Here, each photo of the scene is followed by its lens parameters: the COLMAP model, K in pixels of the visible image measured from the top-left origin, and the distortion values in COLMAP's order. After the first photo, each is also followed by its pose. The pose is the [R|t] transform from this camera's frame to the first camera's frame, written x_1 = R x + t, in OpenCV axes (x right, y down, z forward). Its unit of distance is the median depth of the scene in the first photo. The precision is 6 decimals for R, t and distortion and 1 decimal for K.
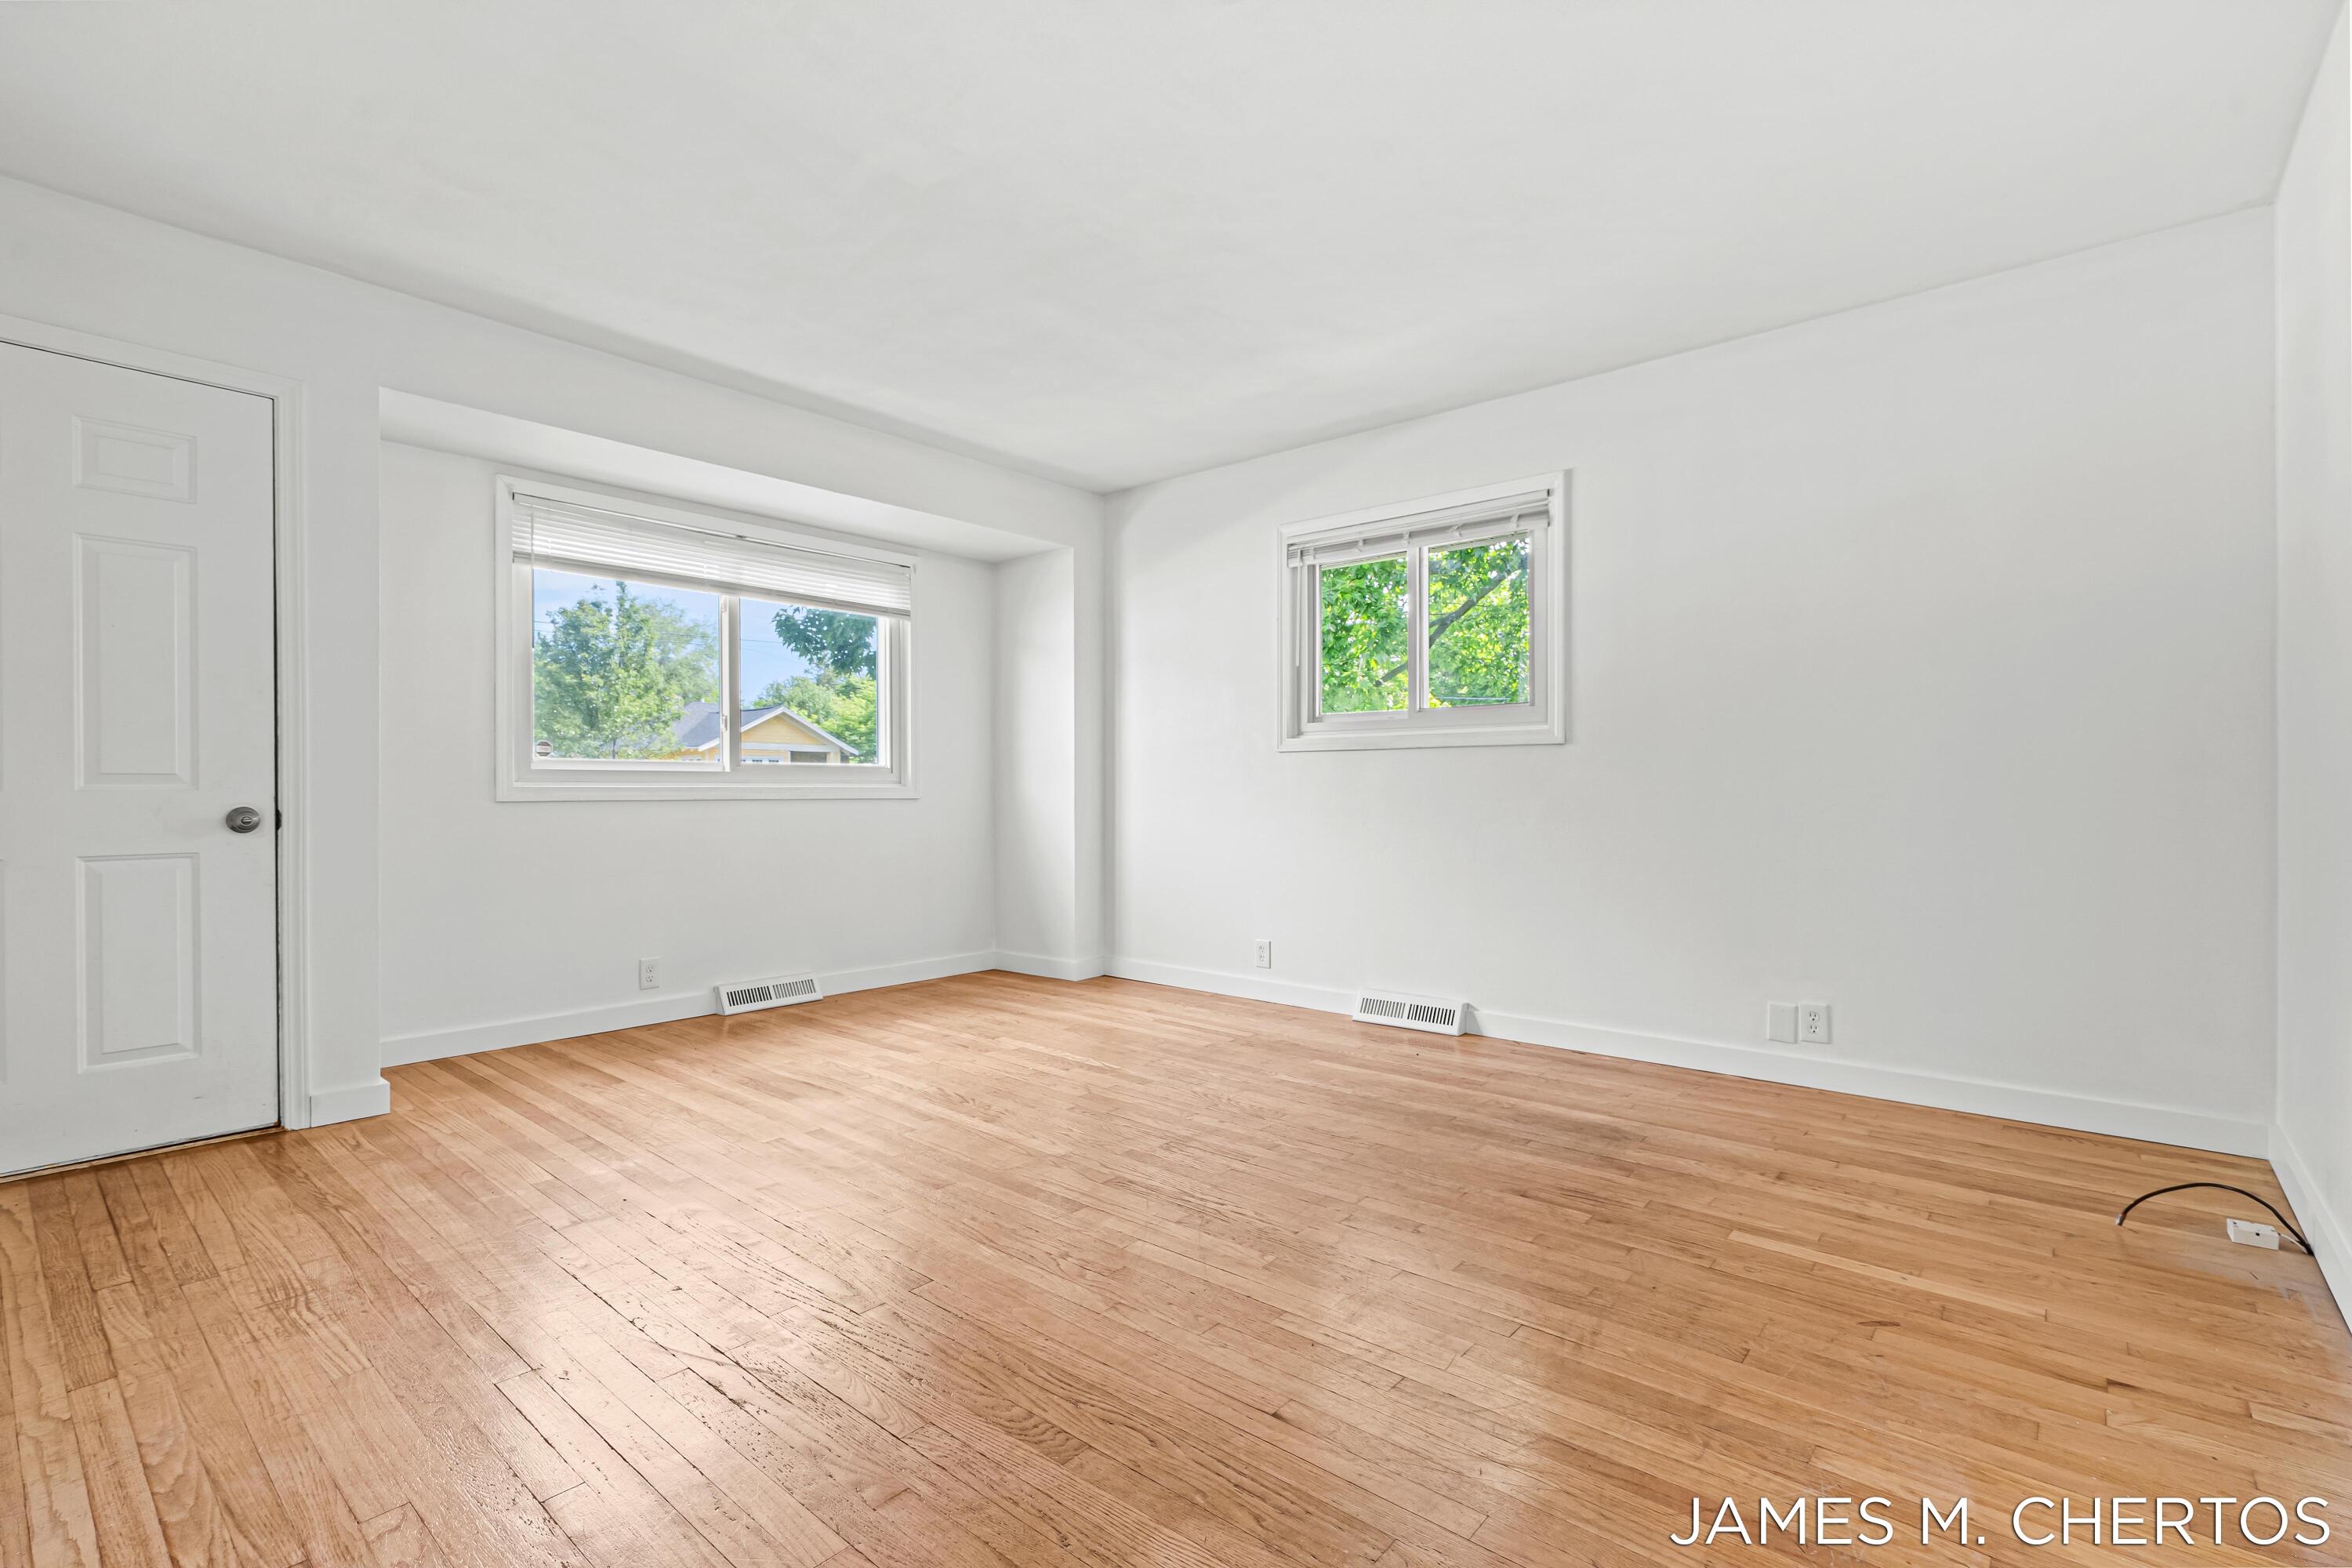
lens RADIAL K [[1072.5, 0, 1164.9], [0, 1072.5, 789.6], [0, 0, 1]] dist [-0.007293, 0.001993]
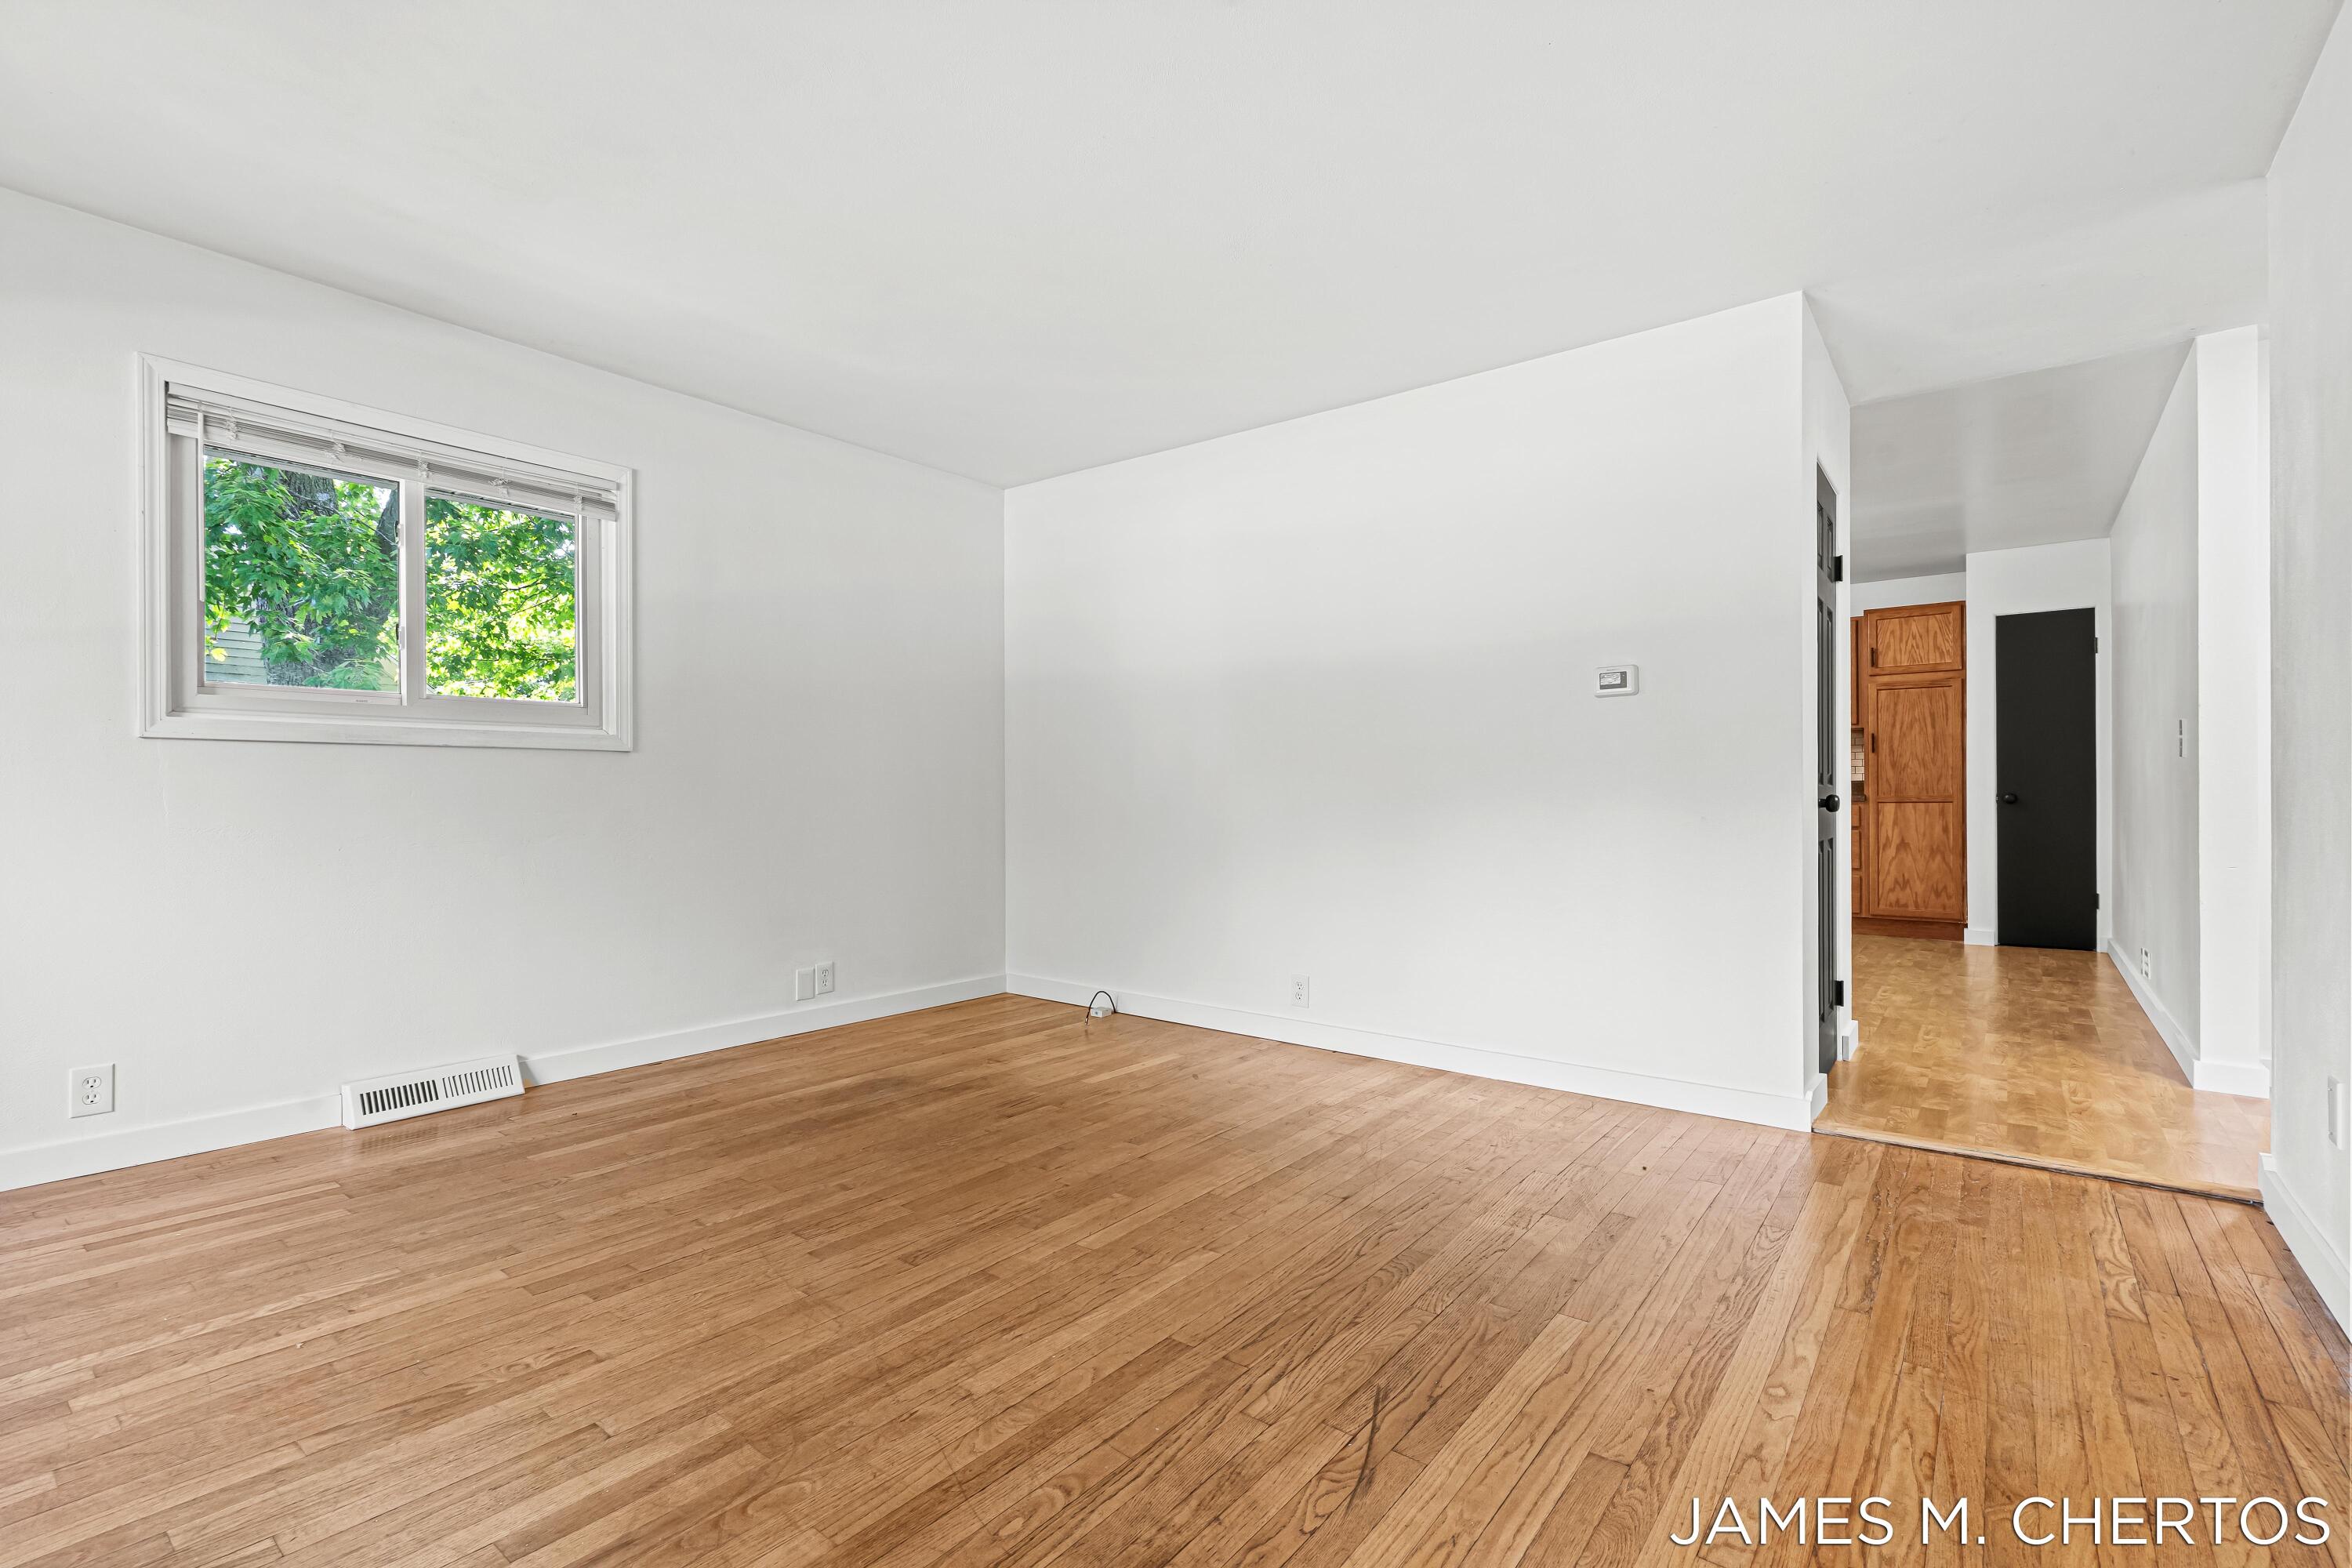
lens RADIAL K [[1072.5, 0, 1156.9], [0, 1072.5, 792.9], [0, 0, 1]] dist [-0.007293, 0.001993]
pose [[-0.047205, 0.001664, 0.998884, -0.680809], [0.002312, 0.999996, -0.001557, -0.003064], [-0.998883, 0.002236, -0.047209, 0.633444]]
